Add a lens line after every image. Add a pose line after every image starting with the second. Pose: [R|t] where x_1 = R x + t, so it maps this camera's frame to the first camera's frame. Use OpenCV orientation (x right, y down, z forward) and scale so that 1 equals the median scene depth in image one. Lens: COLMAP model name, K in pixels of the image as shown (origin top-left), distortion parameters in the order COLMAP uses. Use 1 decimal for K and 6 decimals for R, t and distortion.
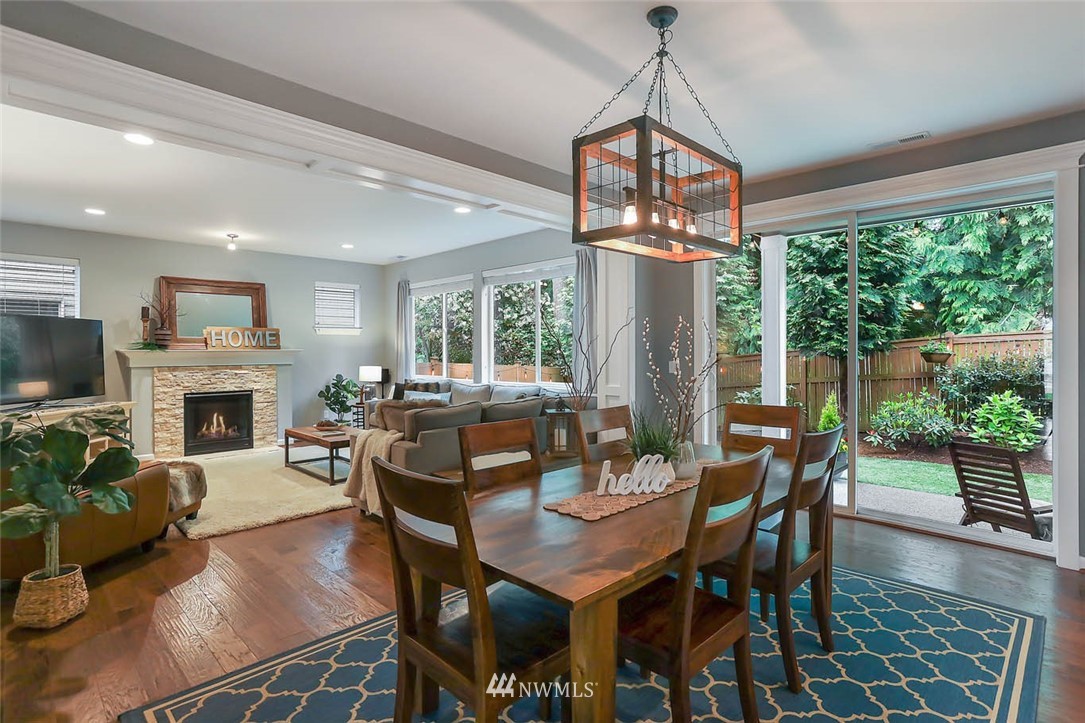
lens RADIAL K [[524.7, 0, 545.2], [0, 524.7, 350.9], [0, 0, 1]] dist [-0.029313, 0.007732]
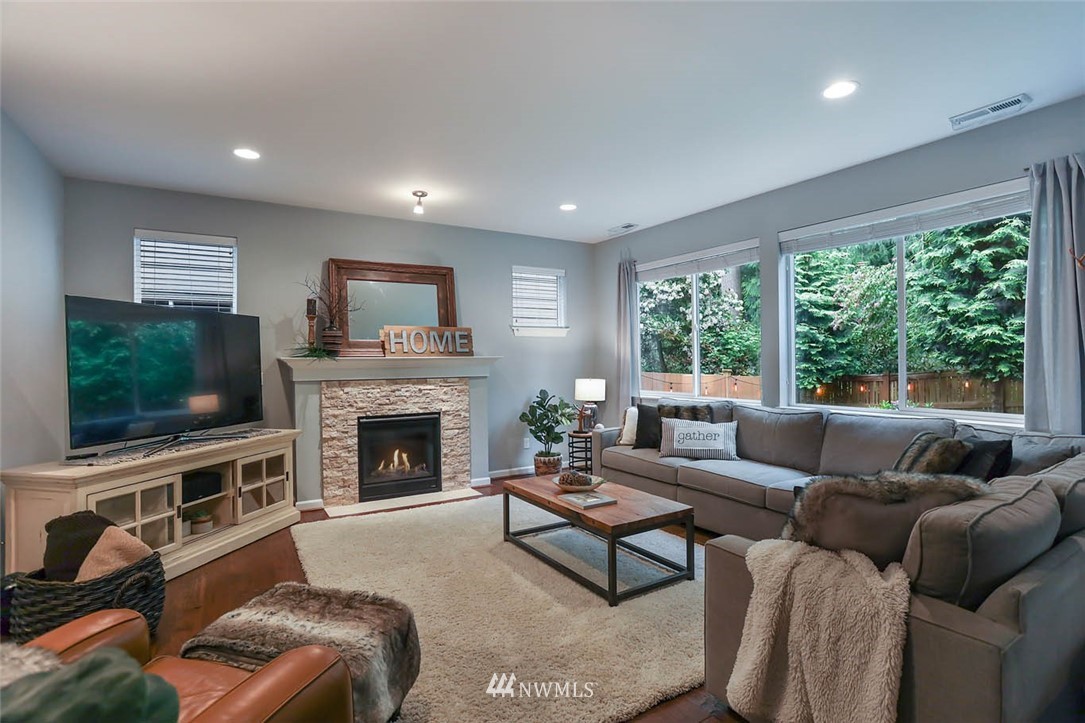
lens RADIAL K [[524.7, 0, 547.6], [0, 524.7, 358.4], [0, 0, 1]] dist [-0.029313, 0.007732]
pose [[0.970581, -0.004388, -0.240737, -0.244592], [0.004286, 0.999990, -0.000948, 0.001026], [0.240738, -0.000112, 0.970590, 0.328510]]
